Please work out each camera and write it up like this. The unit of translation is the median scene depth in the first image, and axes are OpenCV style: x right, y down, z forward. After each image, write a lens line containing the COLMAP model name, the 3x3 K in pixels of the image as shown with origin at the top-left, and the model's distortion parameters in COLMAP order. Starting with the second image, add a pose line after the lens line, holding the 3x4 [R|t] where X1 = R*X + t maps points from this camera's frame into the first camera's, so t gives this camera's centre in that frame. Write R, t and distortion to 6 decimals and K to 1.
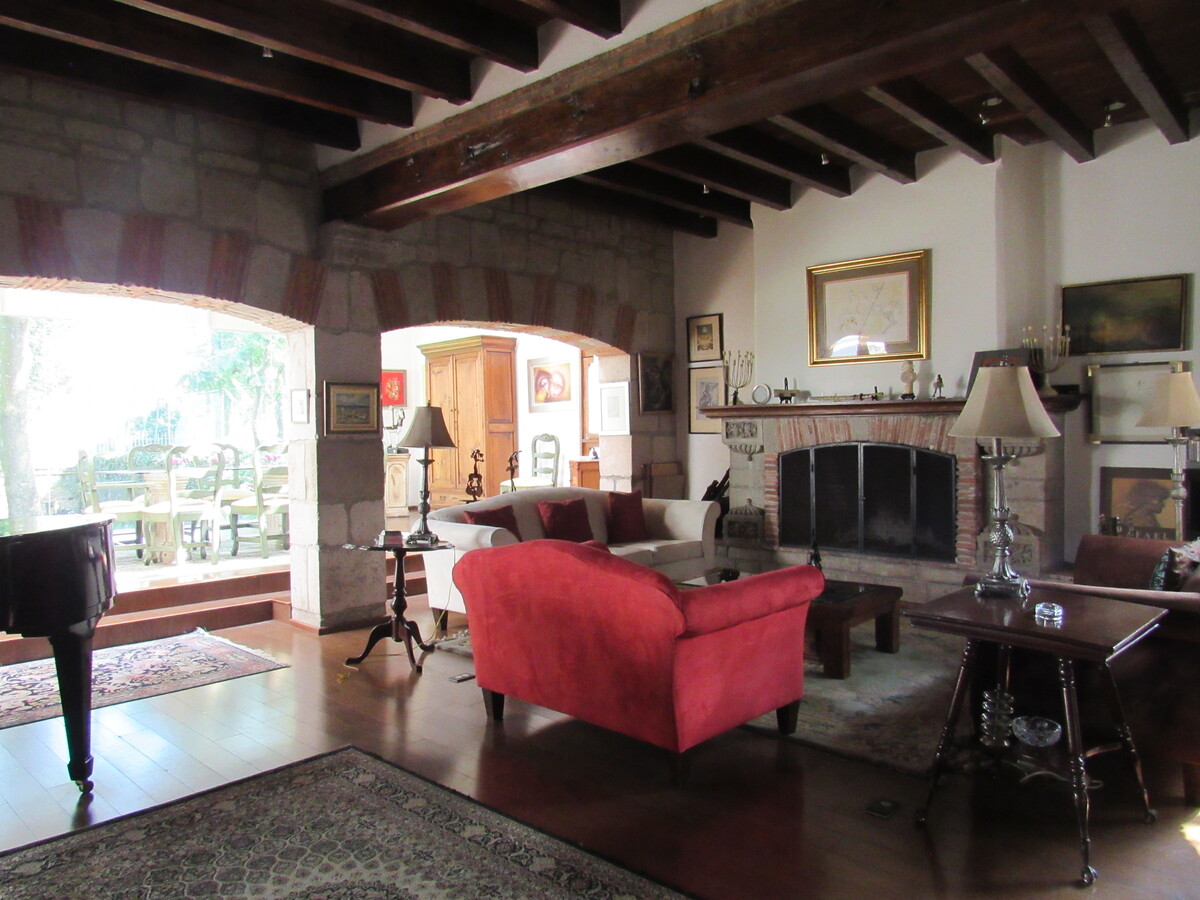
lens RADIAL K [[864.0, 0, 595.2], [0, 864.0, 446.5], [0, 0, 1]] dist [-0.012002, -0.005340]
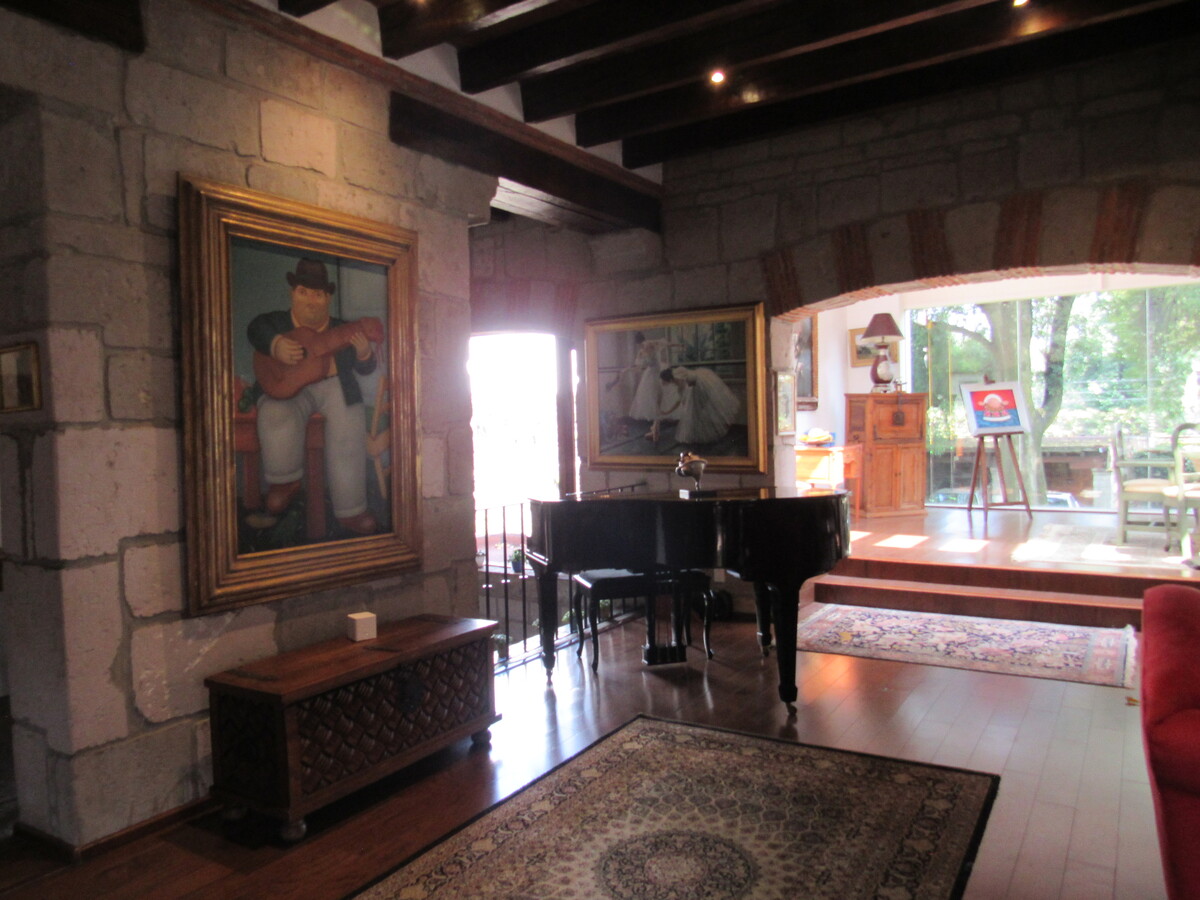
lens RADIAL K [[864.0, 0, 595.1], [0, 864.0, 451.7], [0, 0, 1]] dist [-0.012002, -0.005340]
pose [[0.189802, 0.038619, -0.981063, 0.631792], [0.011639, 0.999067, 0.041580, -0.034048], [0.981753, -0.019310, 0.189176, 0.556172]]
